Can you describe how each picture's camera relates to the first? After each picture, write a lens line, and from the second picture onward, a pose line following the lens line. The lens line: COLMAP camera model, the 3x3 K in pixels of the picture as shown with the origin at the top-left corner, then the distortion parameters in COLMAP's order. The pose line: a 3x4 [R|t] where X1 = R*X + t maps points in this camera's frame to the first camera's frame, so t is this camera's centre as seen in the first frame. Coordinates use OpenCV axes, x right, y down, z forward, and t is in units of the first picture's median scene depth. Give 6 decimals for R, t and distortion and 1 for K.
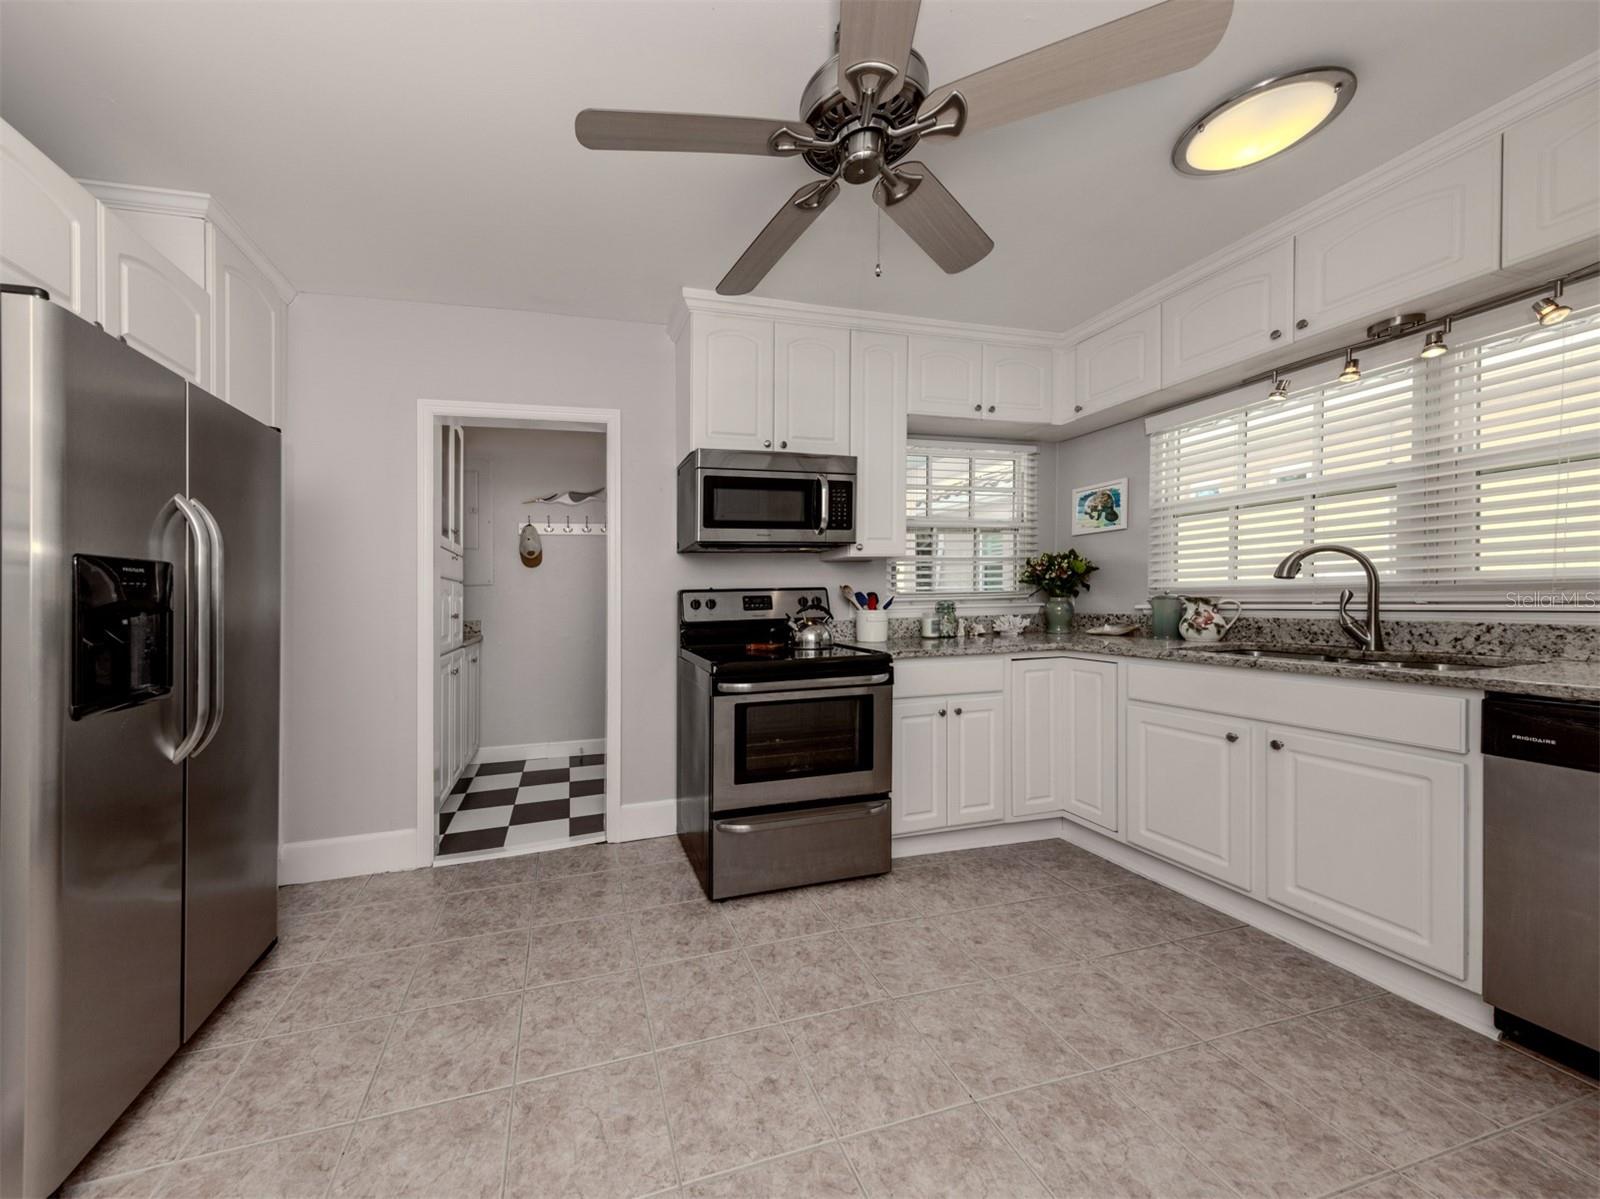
lens RADIAL K [[565.2, 0, 777.5], [0, 565.2, 585.3], [0, 0, 1]] dist [0.008083, -0.000454]
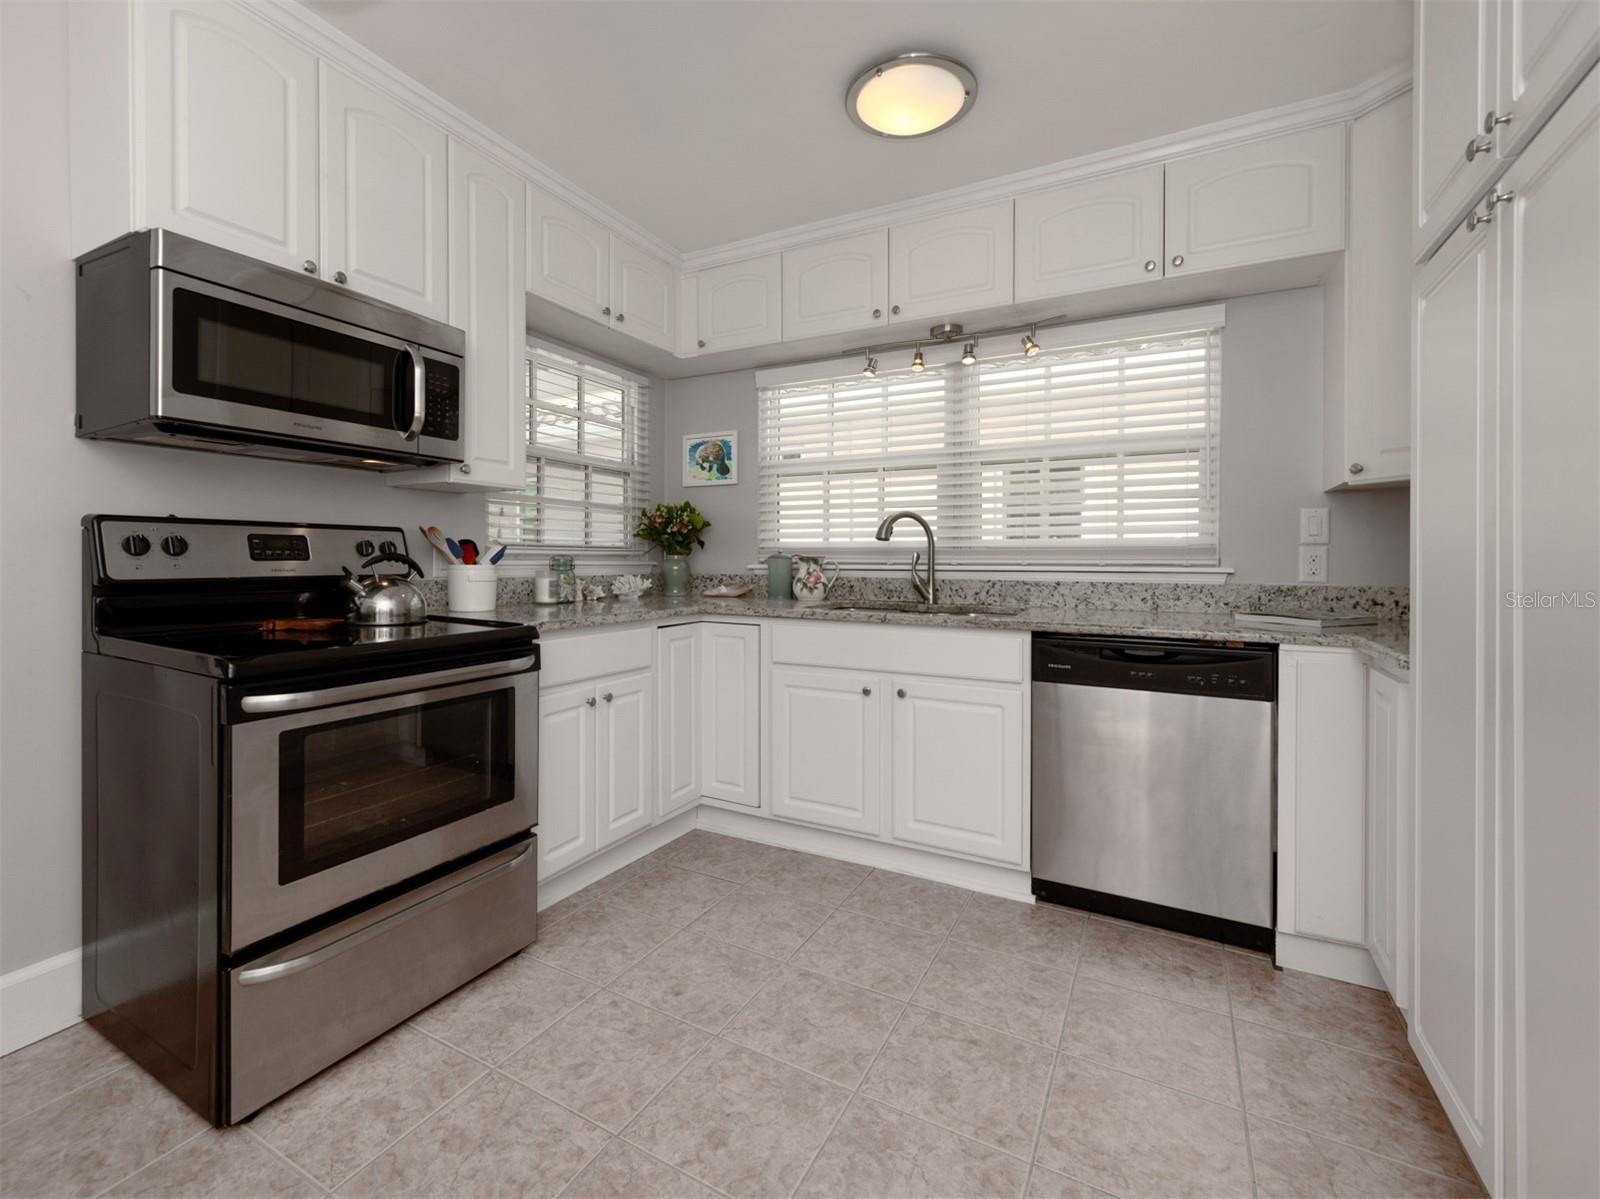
lens RADIAL K [[679.6, 0, 801.8], [0, 679.6, 564.2], [0, 0, 1]] dist [0.013986, -0.003971]
pose [[0.750536, 0.013188, 0.660698, -0.085304], [-0.033535, 0.999273, 0.018149, 0.016157], [-0.659978, -0.035778, 0.750433, 0.132680]]
